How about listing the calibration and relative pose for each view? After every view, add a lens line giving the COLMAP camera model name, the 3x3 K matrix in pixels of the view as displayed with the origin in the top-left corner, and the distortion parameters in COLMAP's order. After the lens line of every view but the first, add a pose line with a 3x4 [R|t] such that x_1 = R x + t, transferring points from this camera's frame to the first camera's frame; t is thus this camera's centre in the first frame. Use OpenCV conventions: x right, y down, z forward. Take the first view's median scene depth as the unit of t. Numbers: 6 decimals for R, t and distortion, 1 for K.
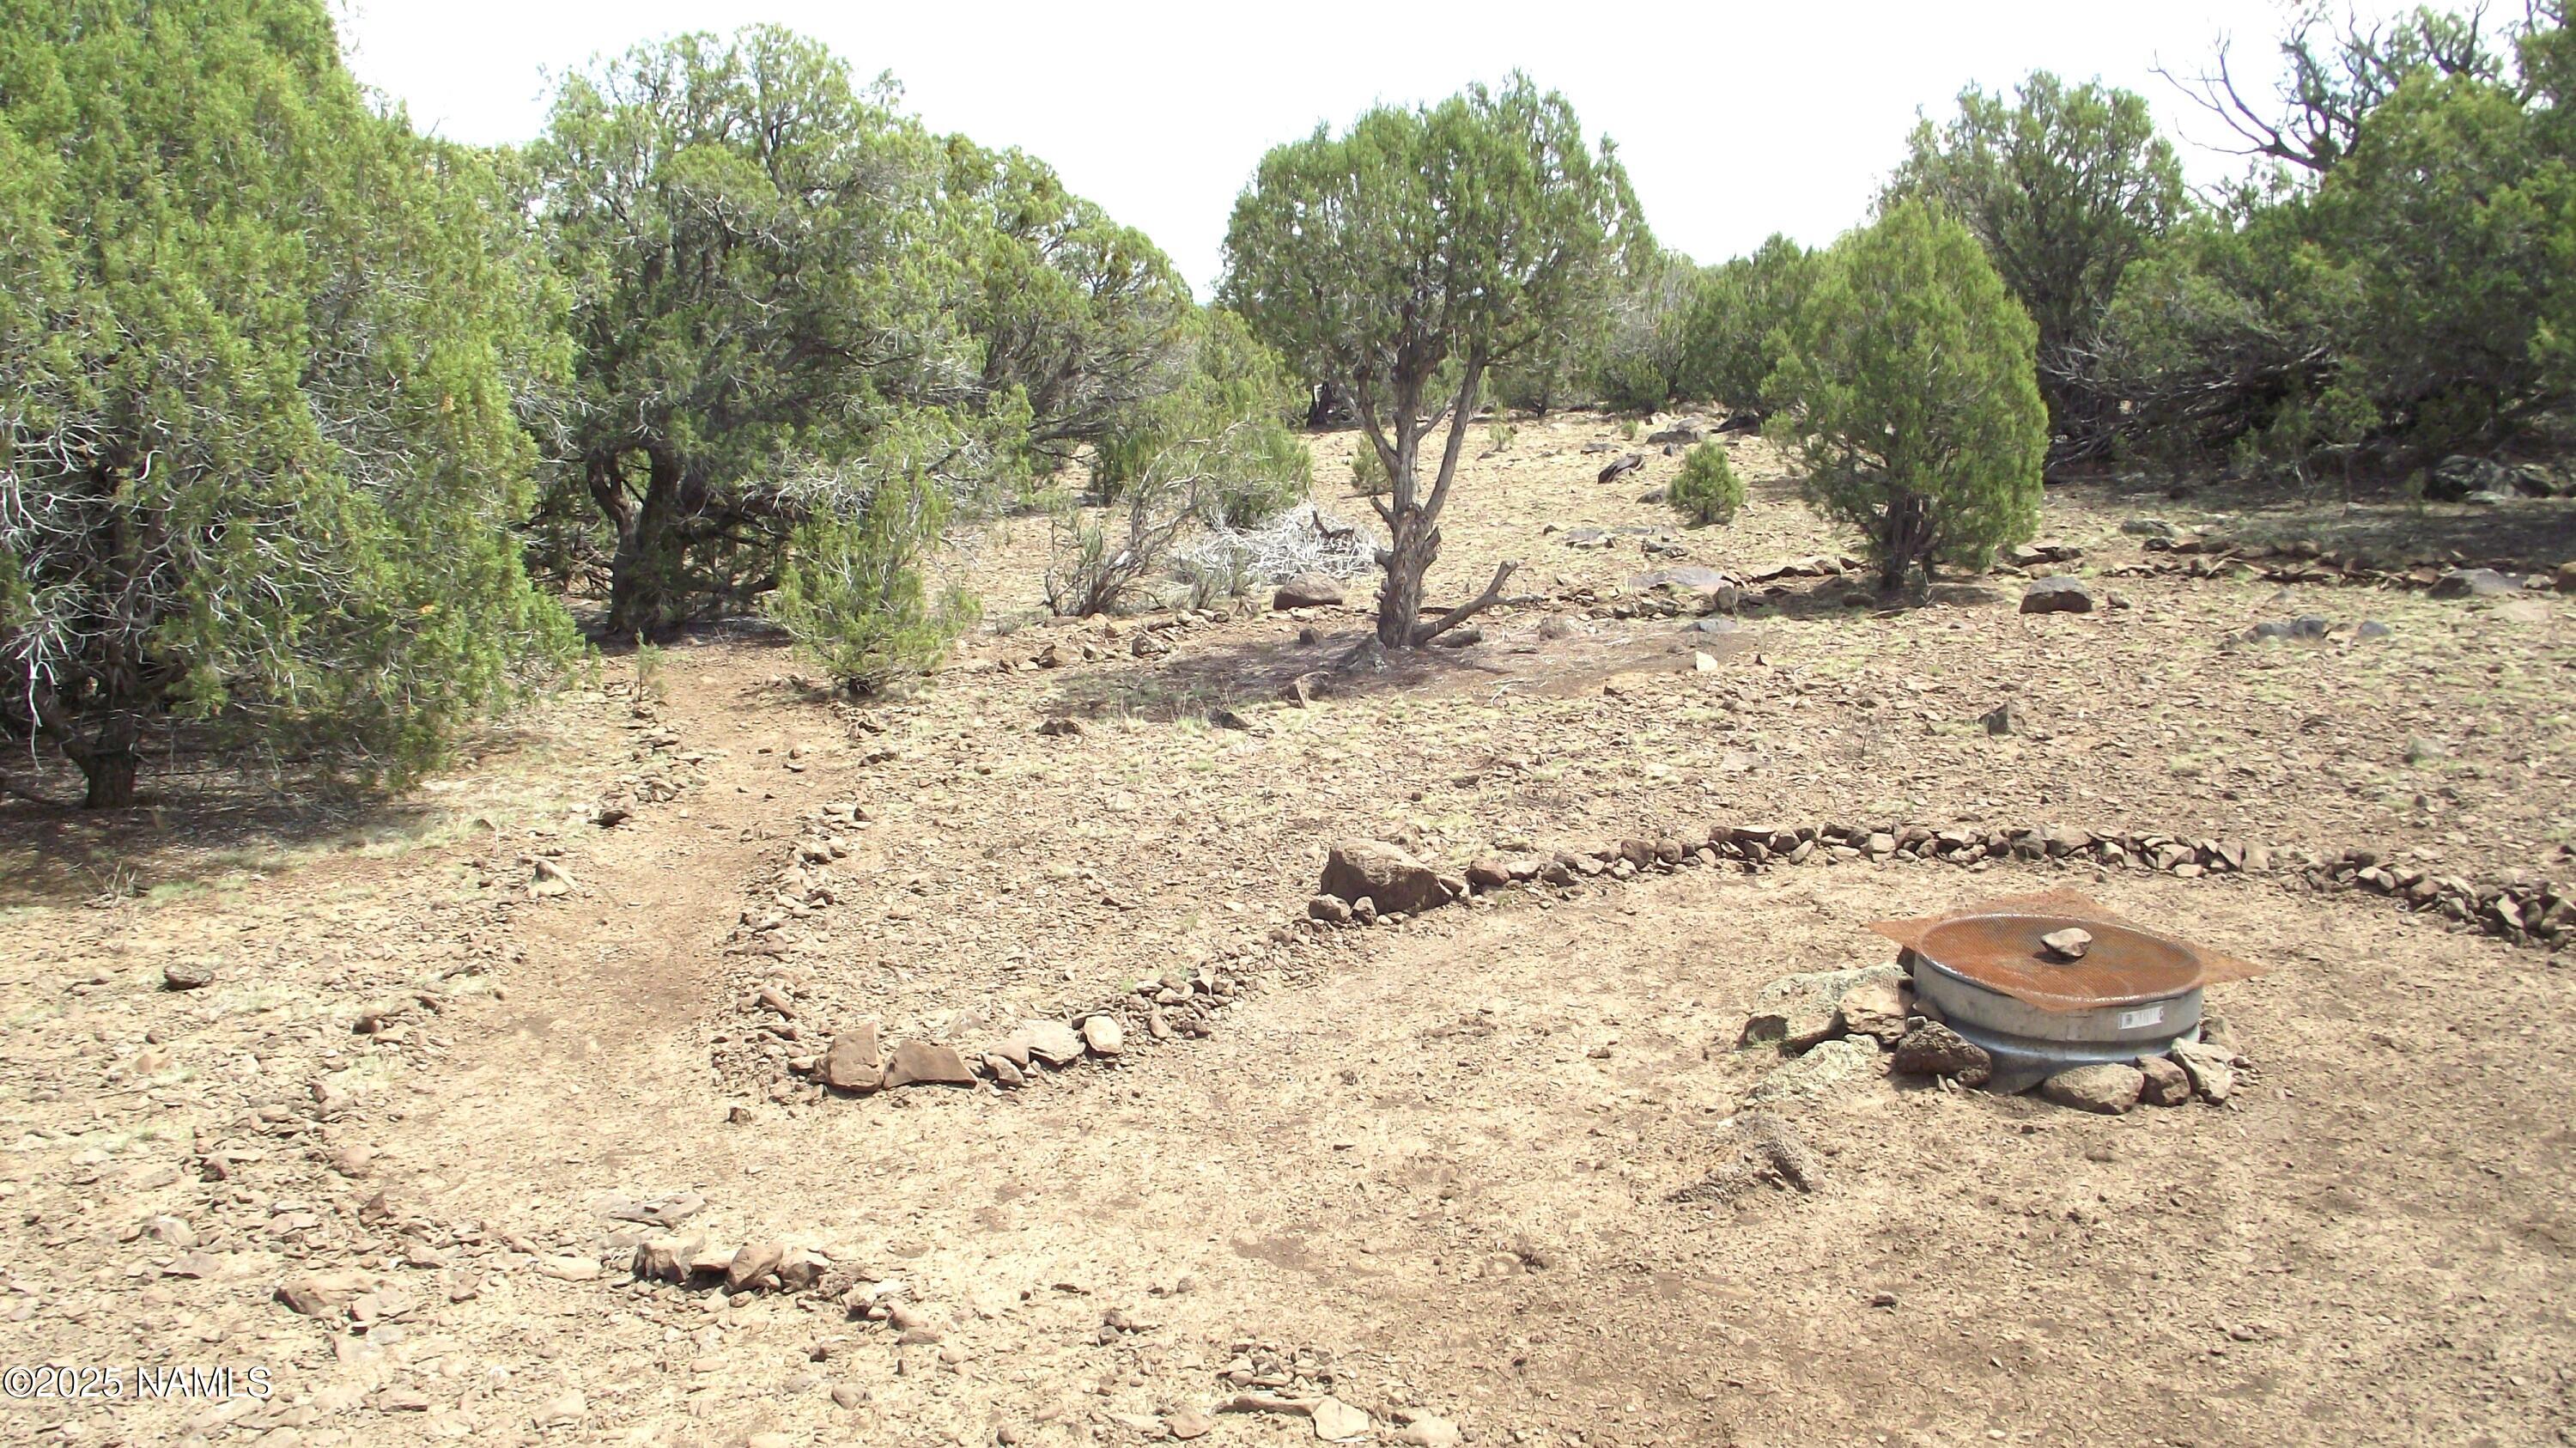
lens RADIAL K [[2154.4, 0, 1288.0], [0, 2154.4, 724.0], [0, 0, 1]] dist [-0.059394, 0.011681]
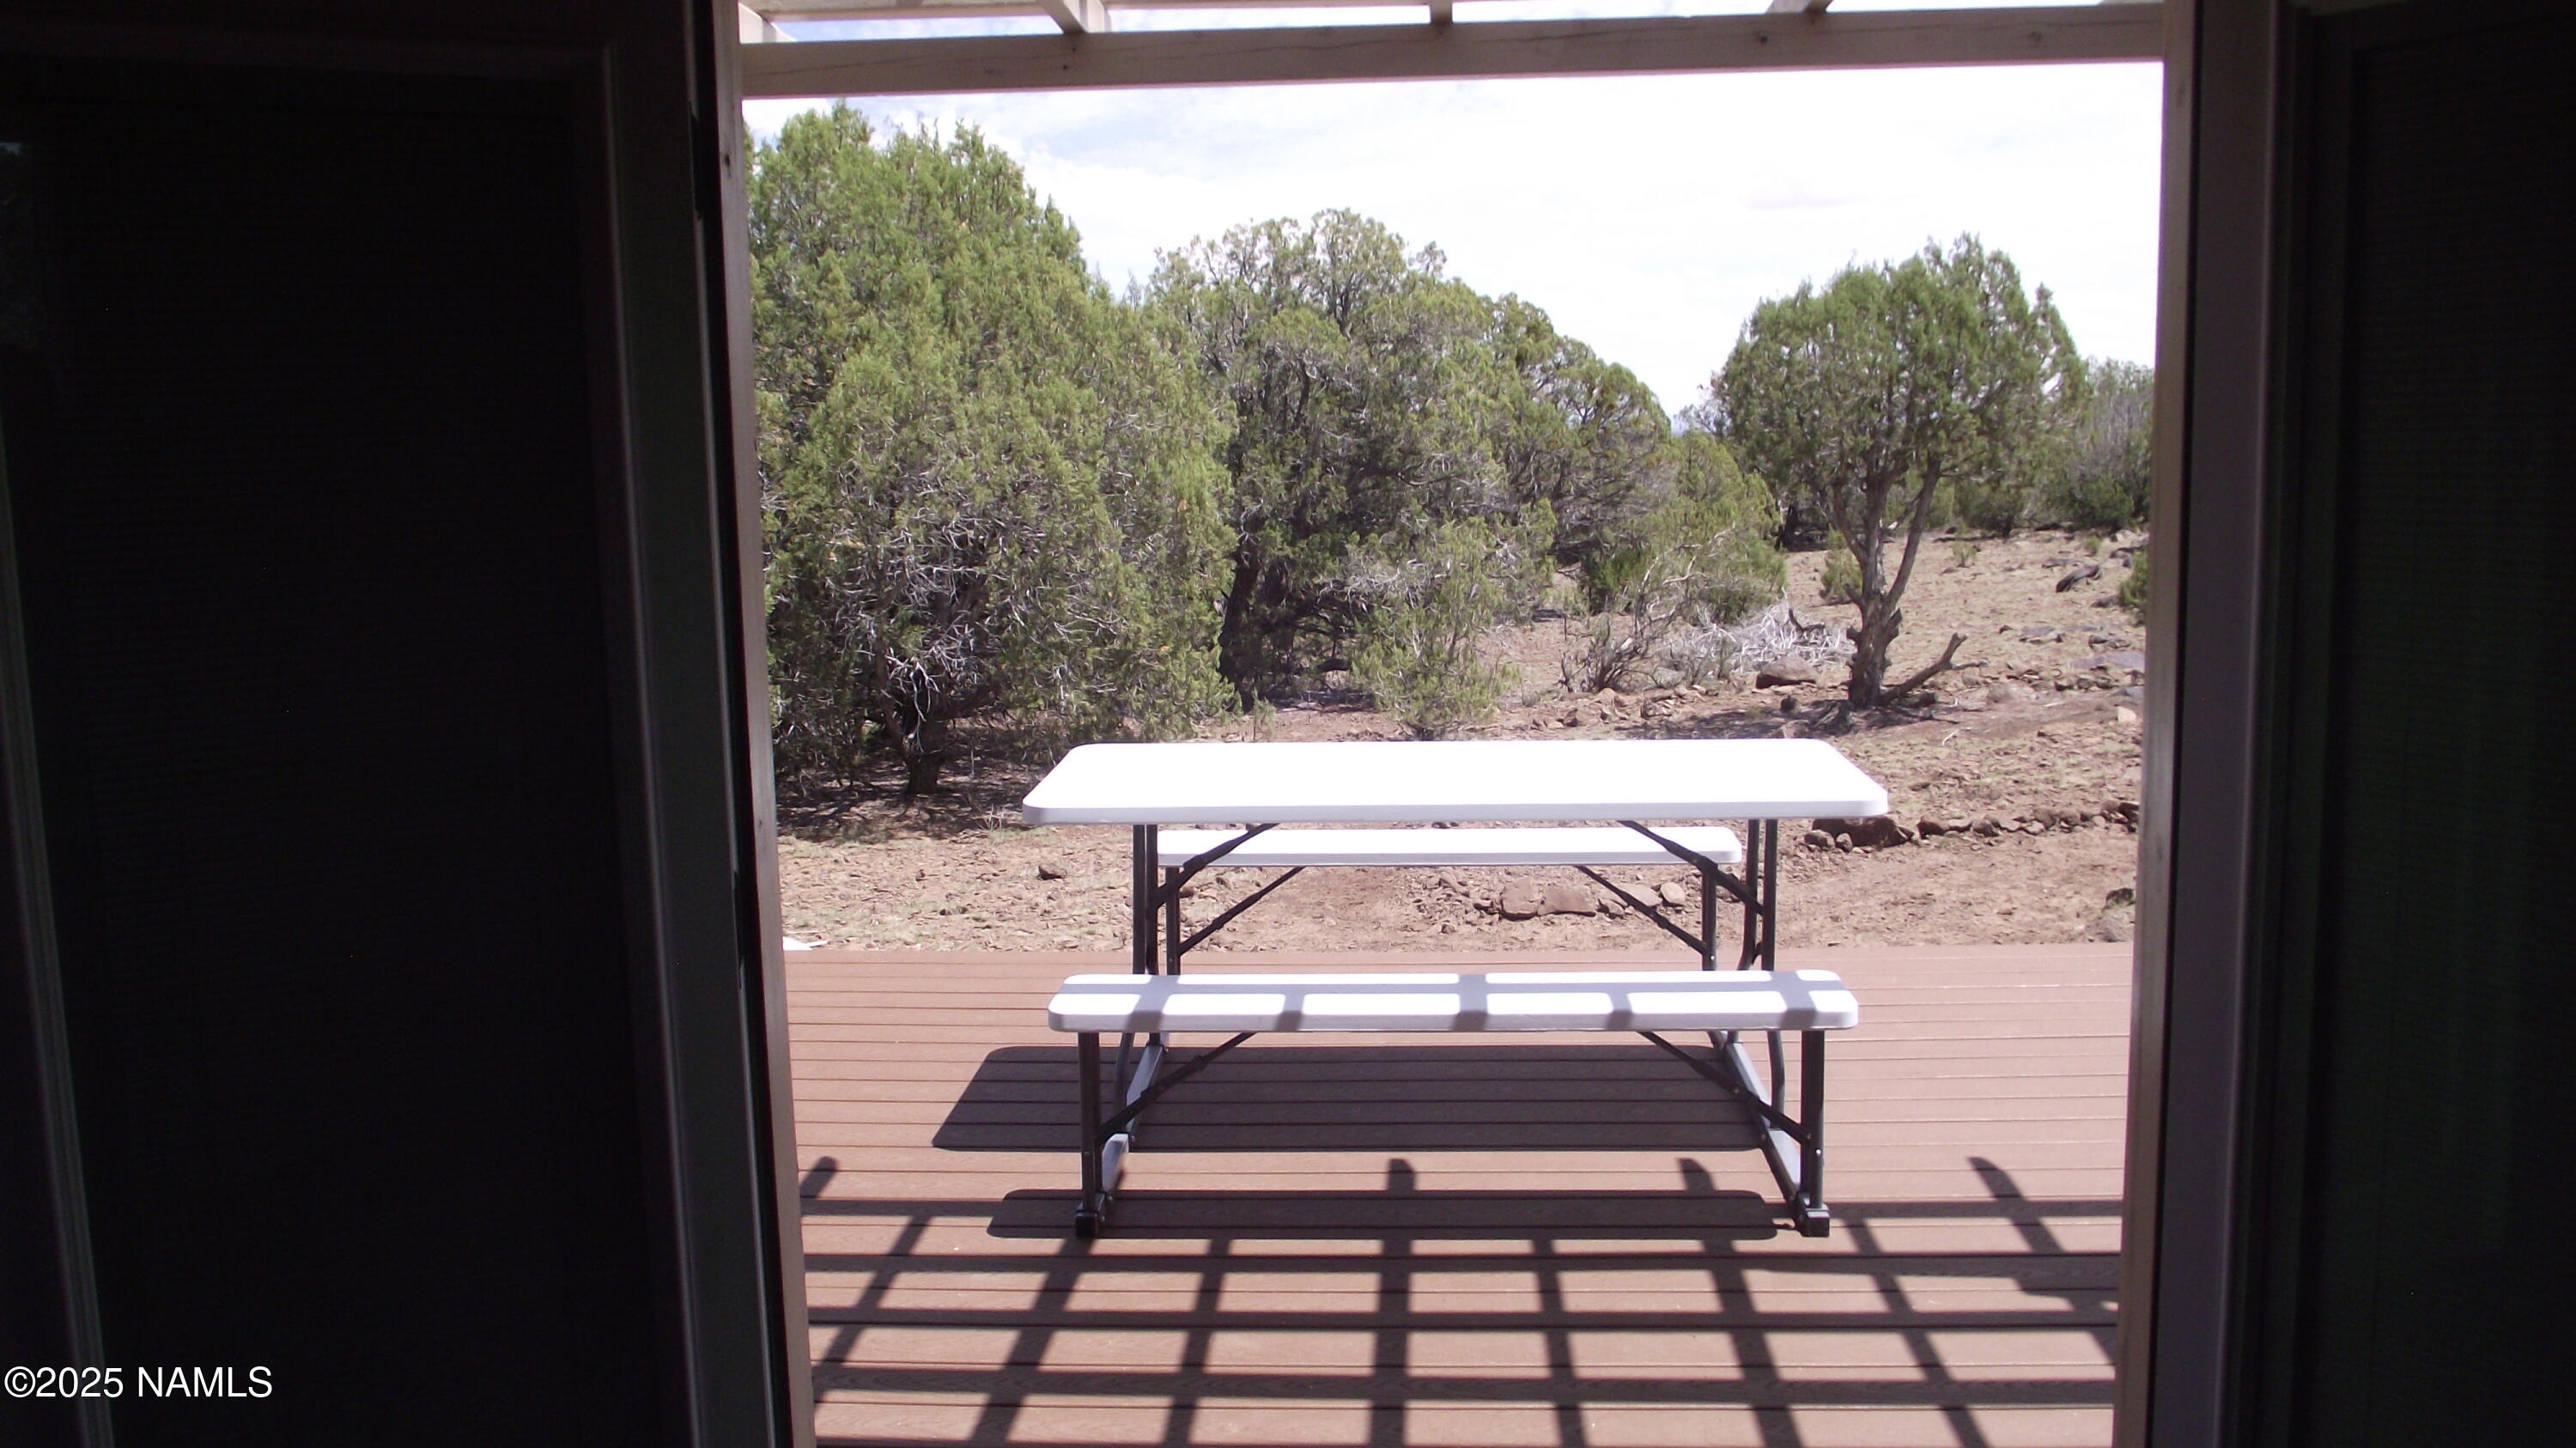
lens RADIAL K [[2154.4, 0, 1288.0], [0, 2154.4, 724.0], [0, 0, 1]] dist [-0.059394, 0.011681]
pose [[0.977996, 0.007969, -0.208470, -0.013058], [-0.020487, 0.998109, -0.057960, 0.043273], [0.207613, 0.060955, 0.976310, -0.212367]]
